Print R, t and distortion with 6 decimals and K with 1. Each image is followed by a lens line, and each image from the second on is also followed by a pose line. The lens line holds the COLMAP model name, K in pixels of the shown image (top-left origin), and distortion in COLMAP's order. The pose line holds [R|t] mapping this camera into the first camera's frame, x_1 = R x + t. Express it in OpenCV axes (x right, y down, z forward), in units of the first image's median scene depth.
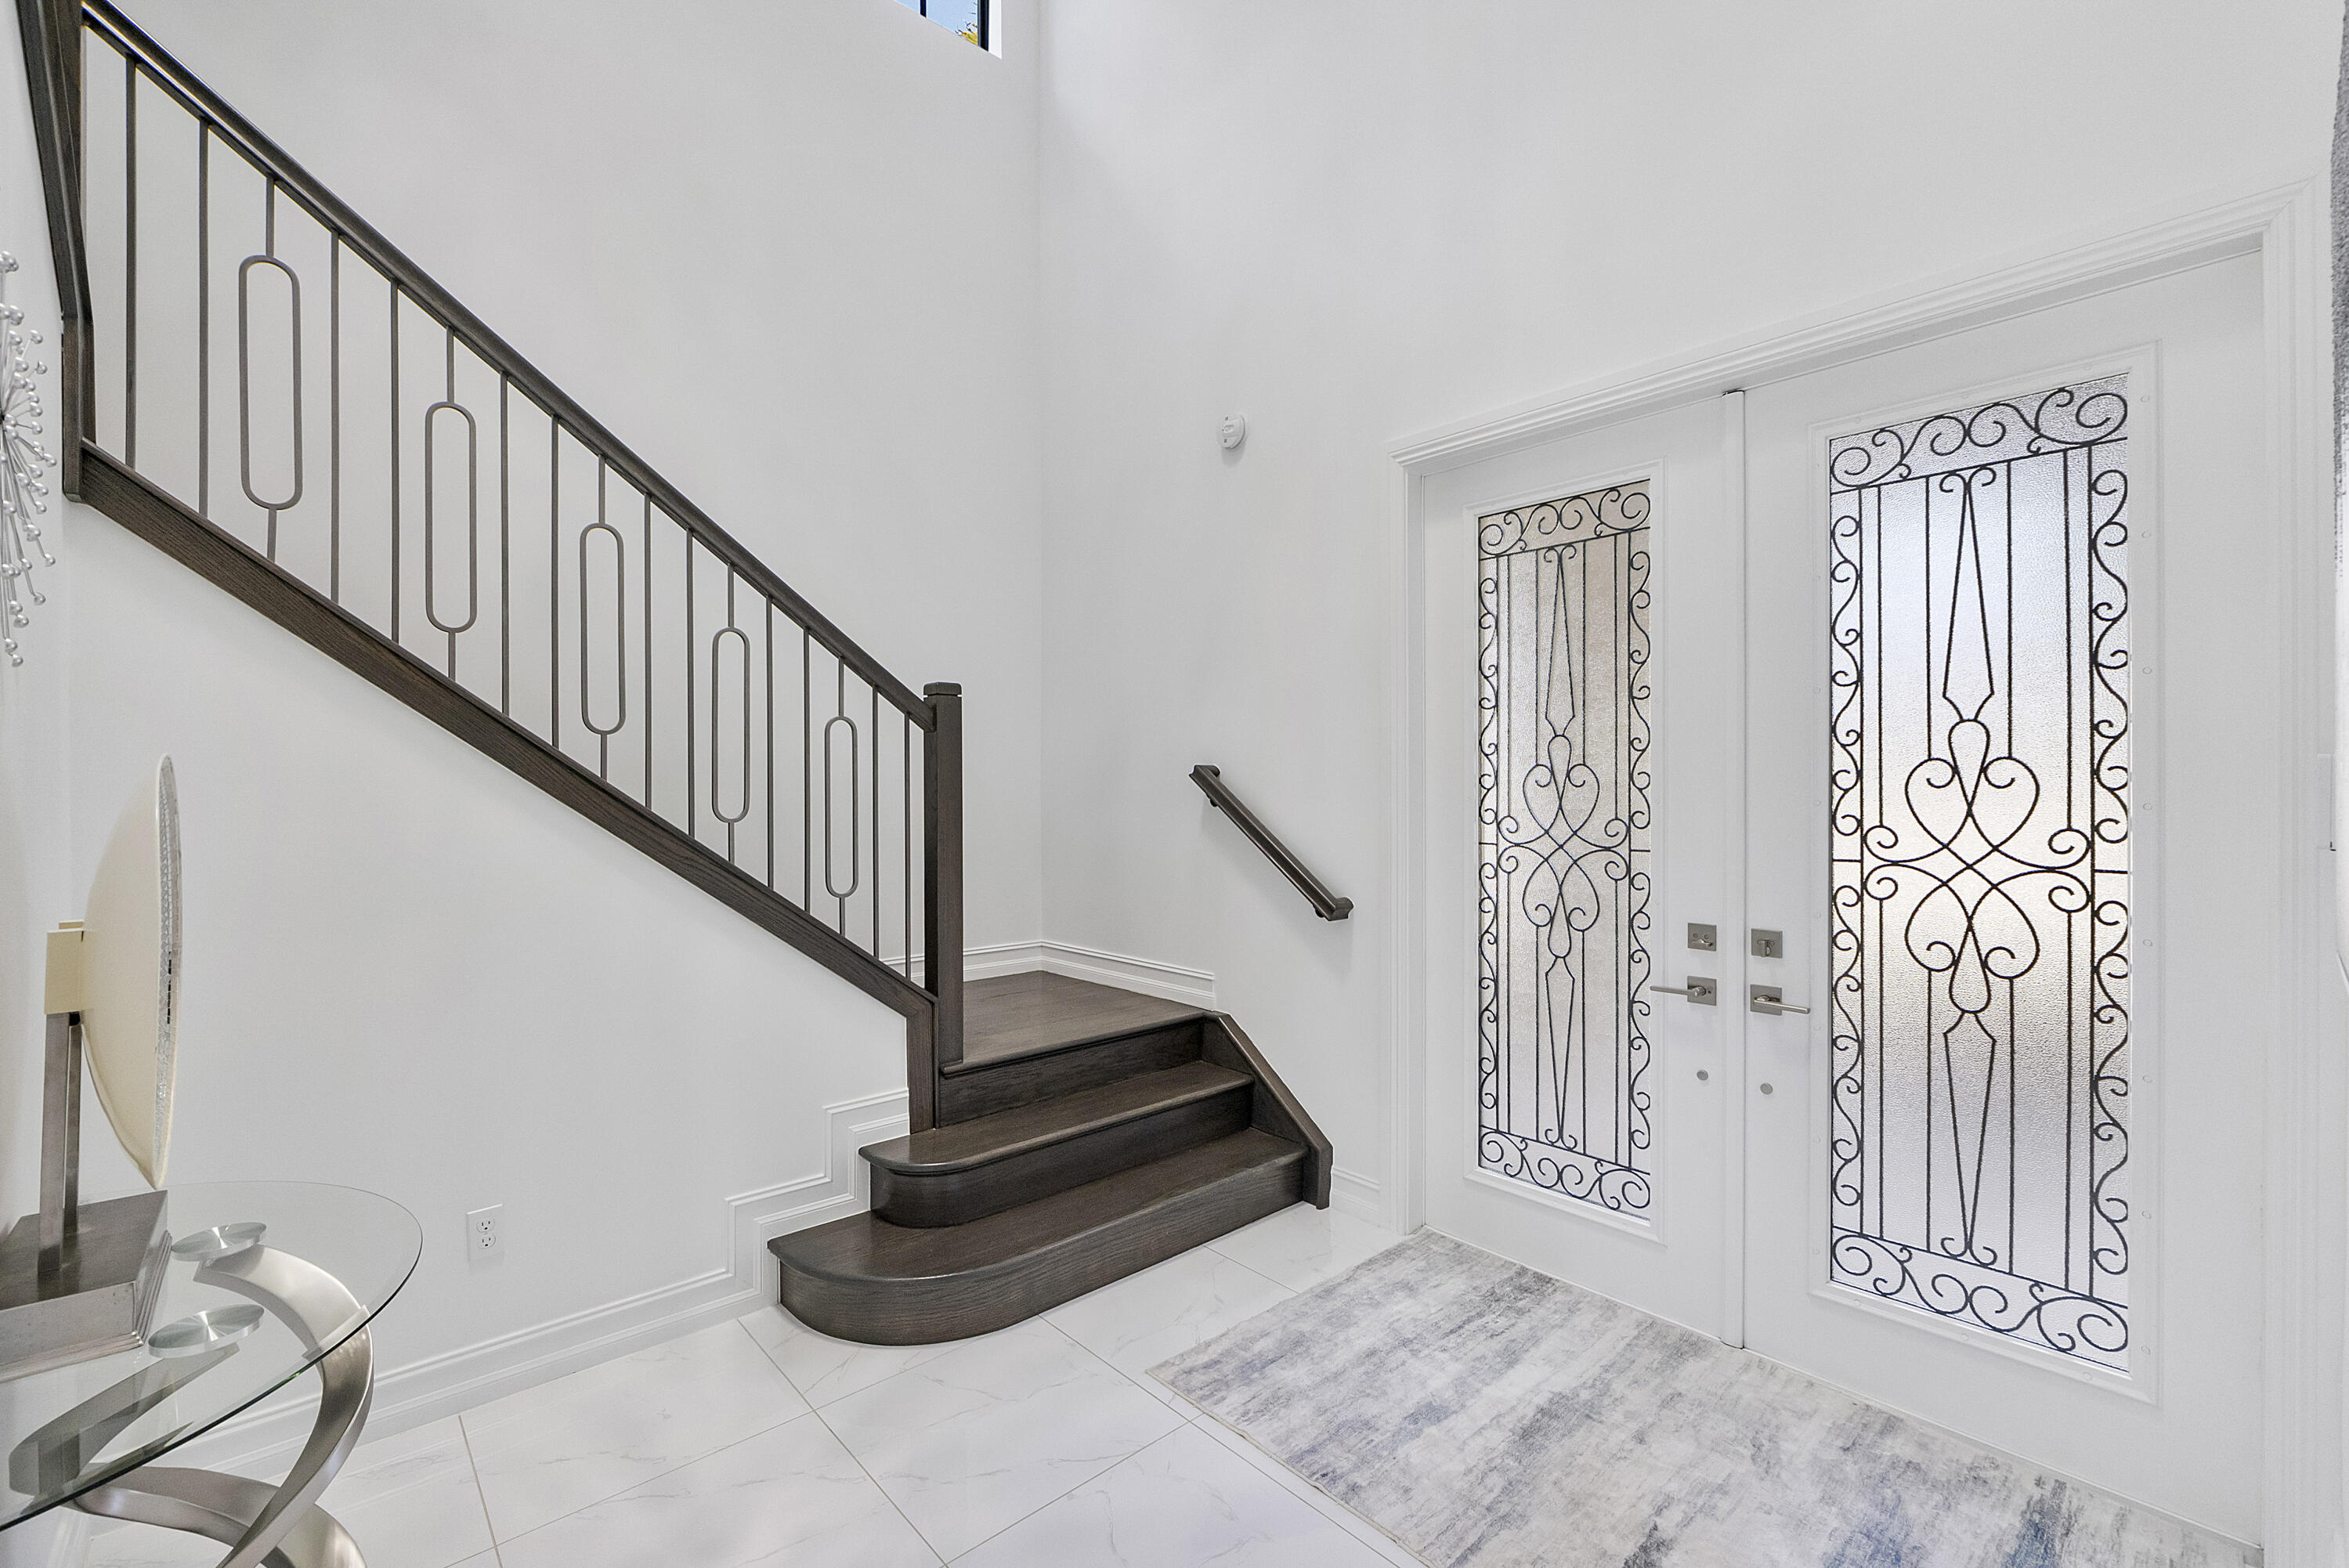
lens RADIAL K [[1001.8, 0, 1178.4], [0, 1001.8, 794.0], [0, 0, 1]] dist [-0.001897, -0.000221]
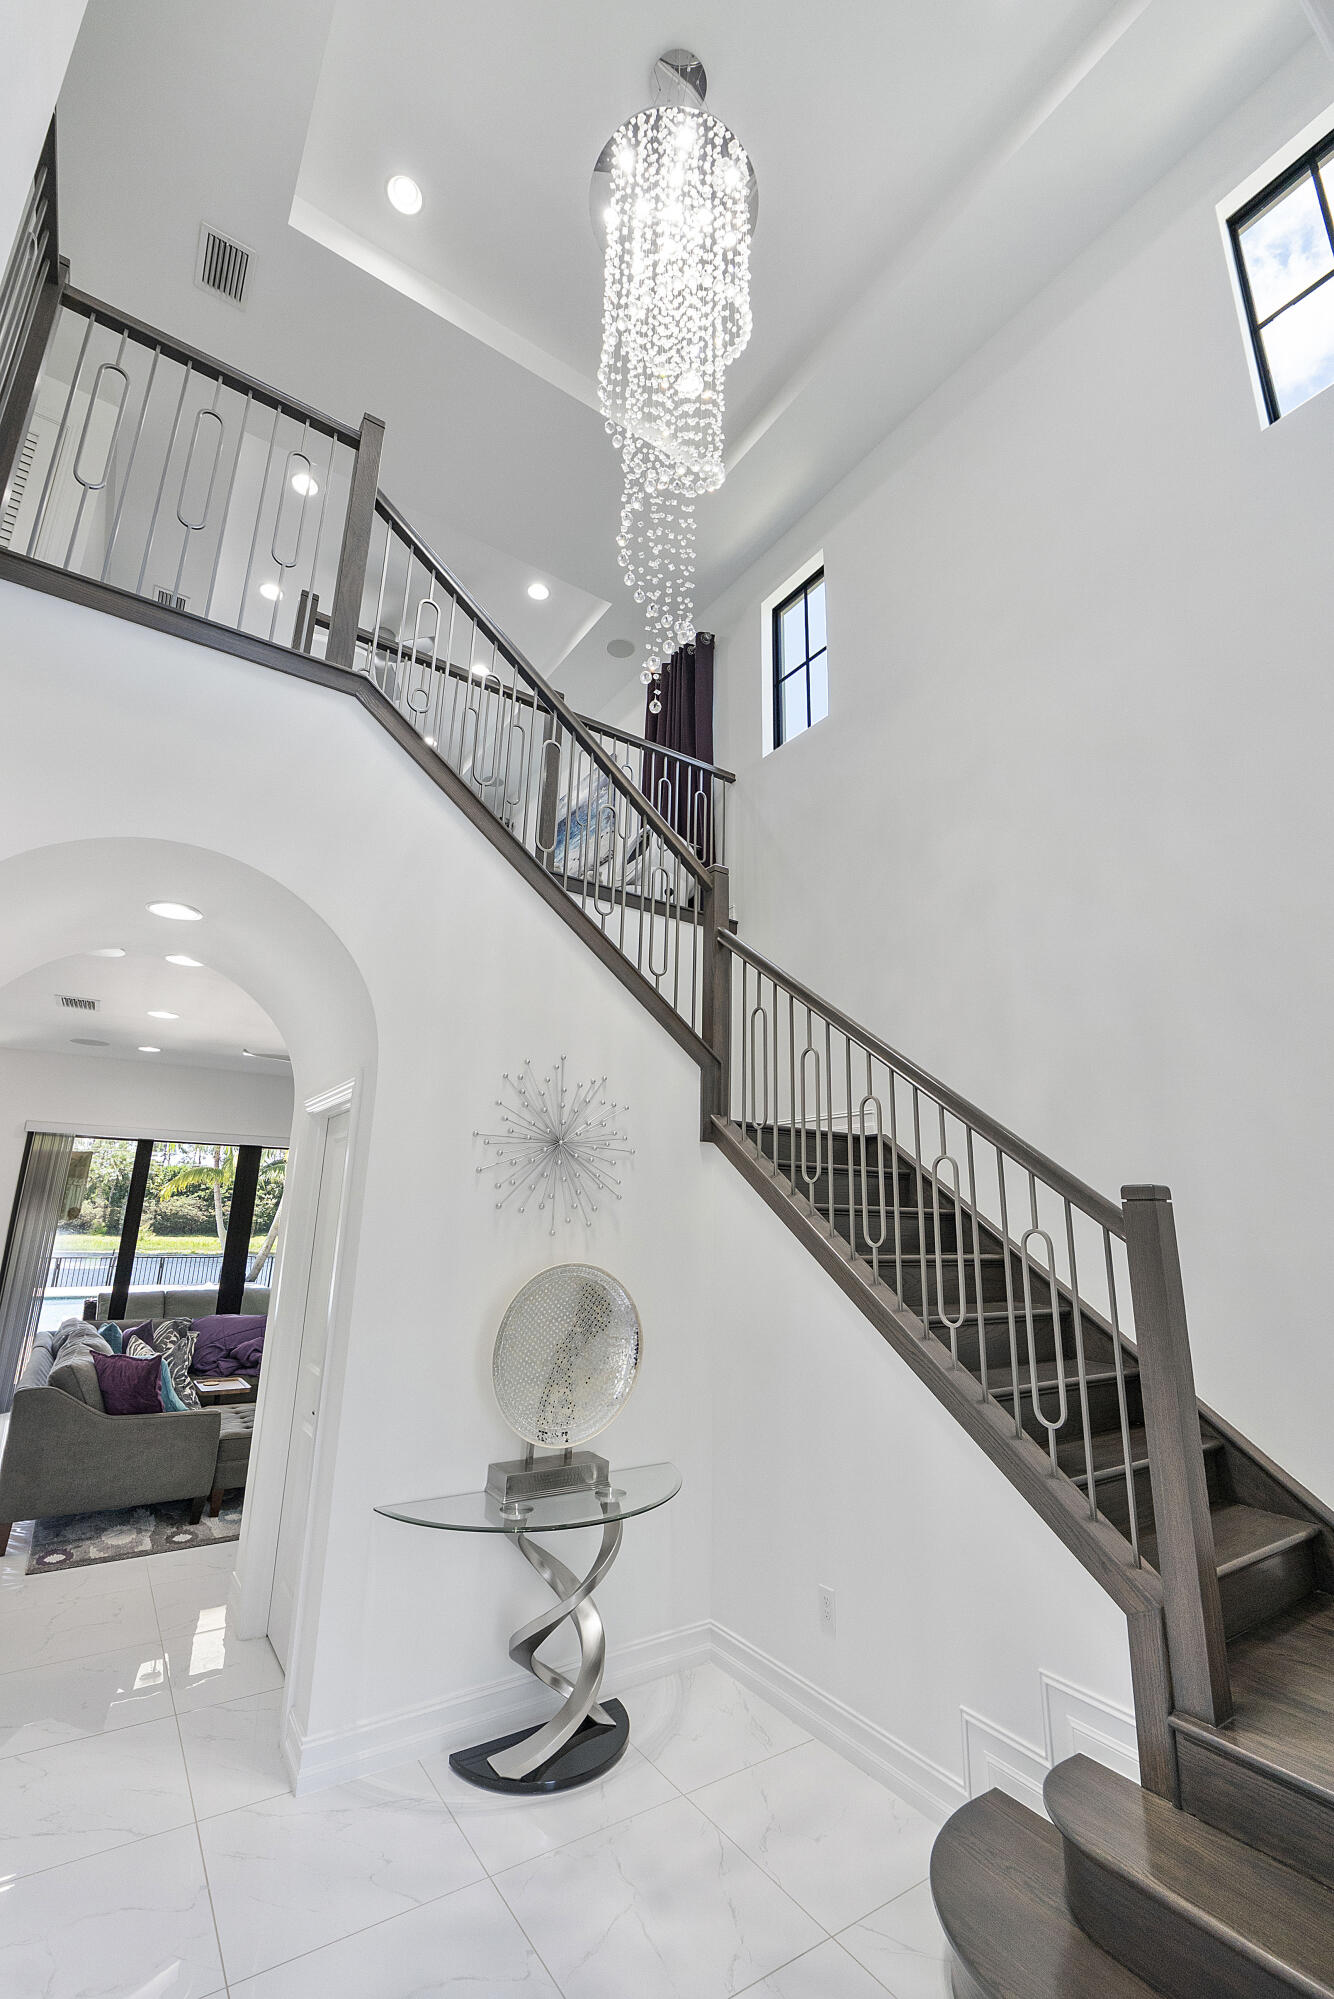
lens RADIAL K [[853.1, 0, 666.1], [0, 853.1, 995.7], [0, 0, 1]] dist [0.013591, 0.000247]
pose [[-0.132229, -0.241531, -0.961342, 0.582310], [-0.025760, 0.970368, -0.240255, -0.087128], [0.990884, -0.007005, -0.134532, 0.732517]]
